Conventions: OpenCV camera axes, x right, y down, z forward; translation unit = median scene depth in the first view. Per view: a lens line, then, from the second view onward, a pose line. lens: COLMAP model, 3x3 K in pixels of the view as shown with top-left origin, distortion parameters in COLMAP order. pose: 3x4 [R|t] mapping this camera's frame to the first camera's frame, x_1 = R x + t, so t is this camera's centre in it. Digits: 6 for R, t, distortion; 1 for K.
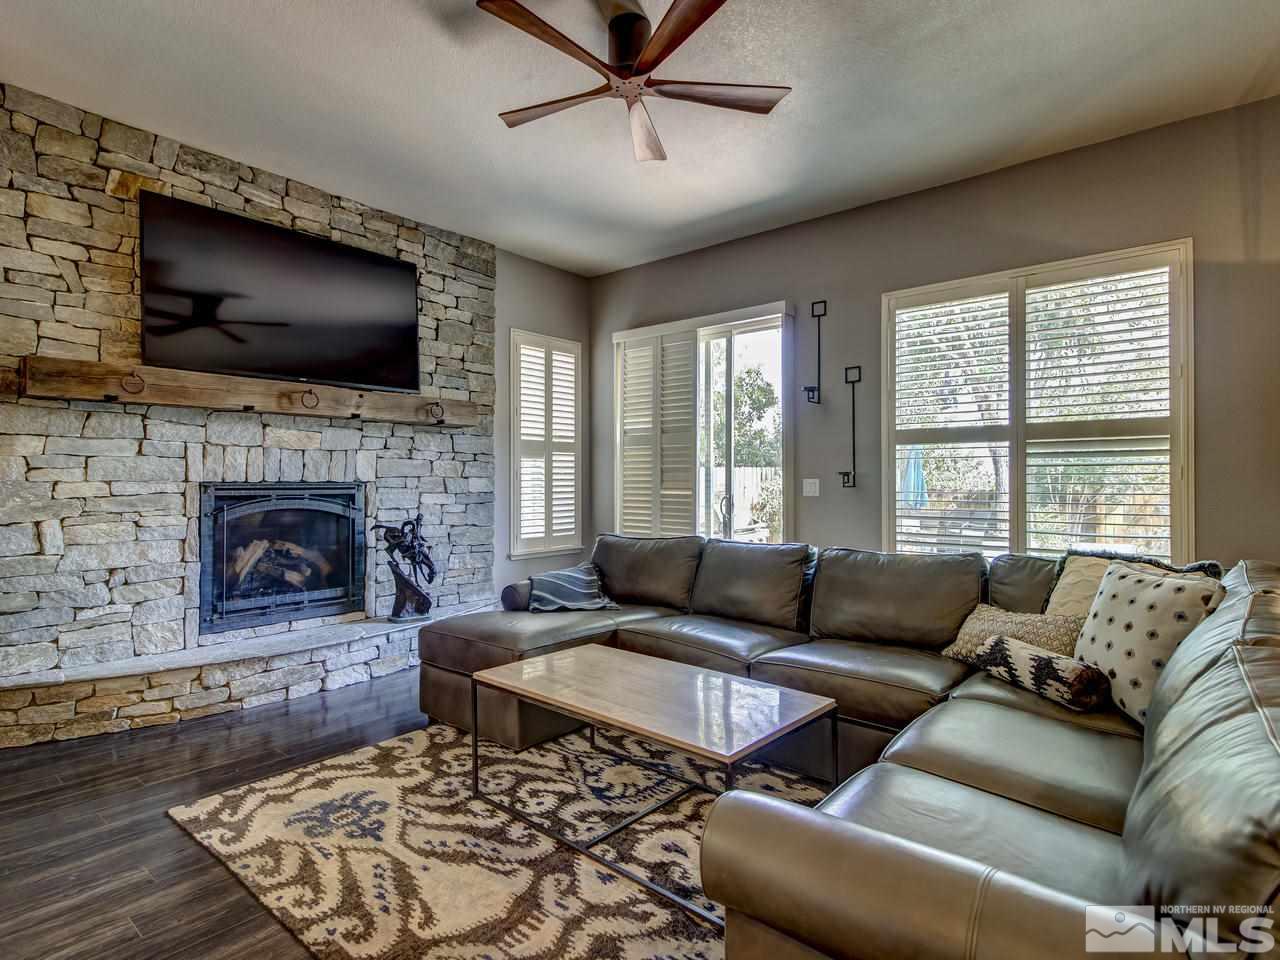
lens RADIAL K [[678.7, 0, 639.4], [0, 678.7, 478.0], [0, 0, 1]] dist [0.012588, -0.004232]
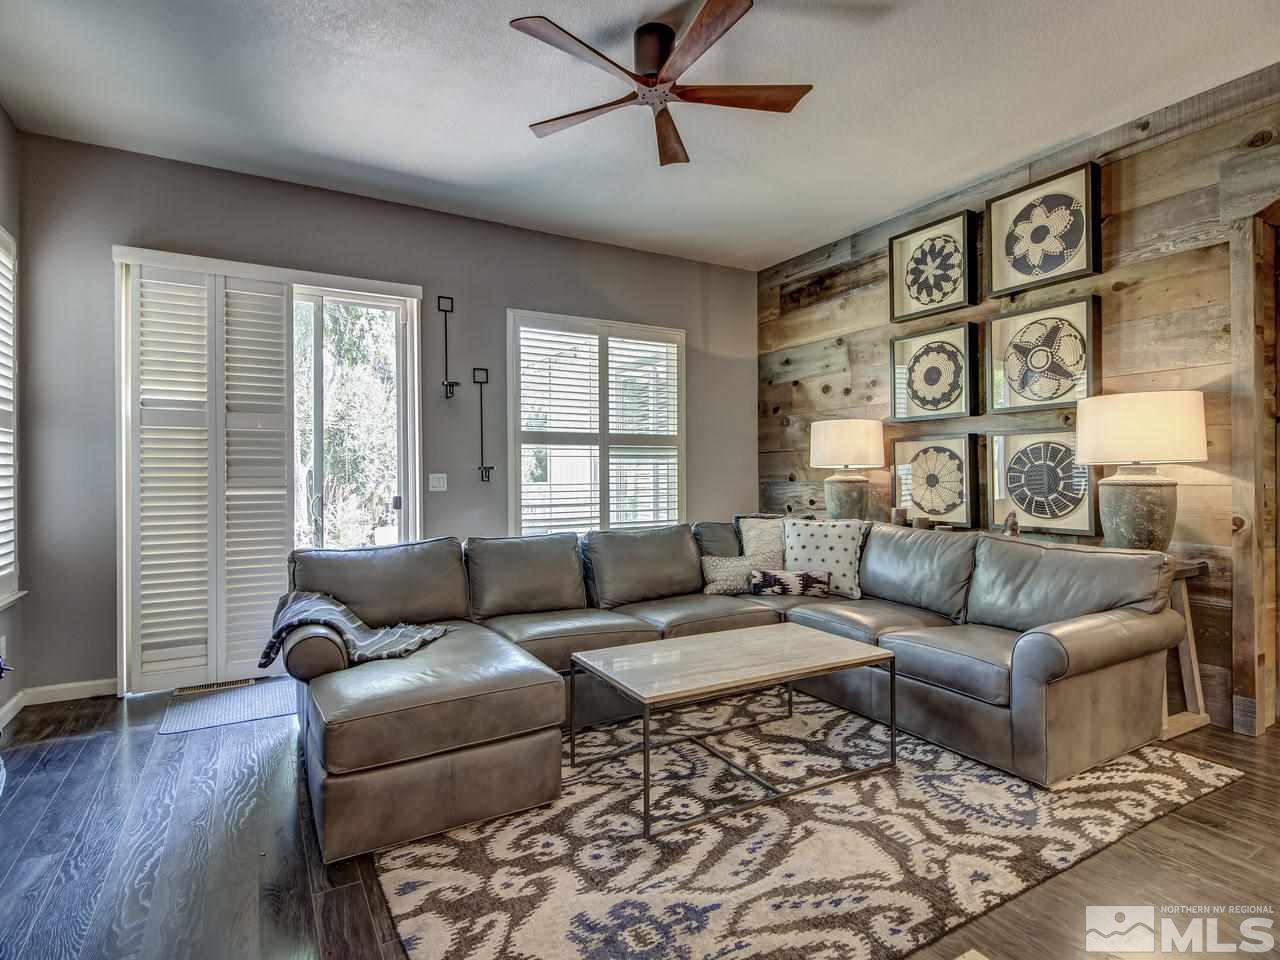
lens RADIAL K [[678.7, 0, 636.7], [0, 678.7, 475.1], [0, 0, 1]] dist [0.012588, -0.004232]
pose [[0.332513, -0.003703, 0.943091, -0.959171], [0.003176, 0.999991, 0.002806, 0.002359], [-0.943093, 0.002062, 0.332522, 0.654486]]
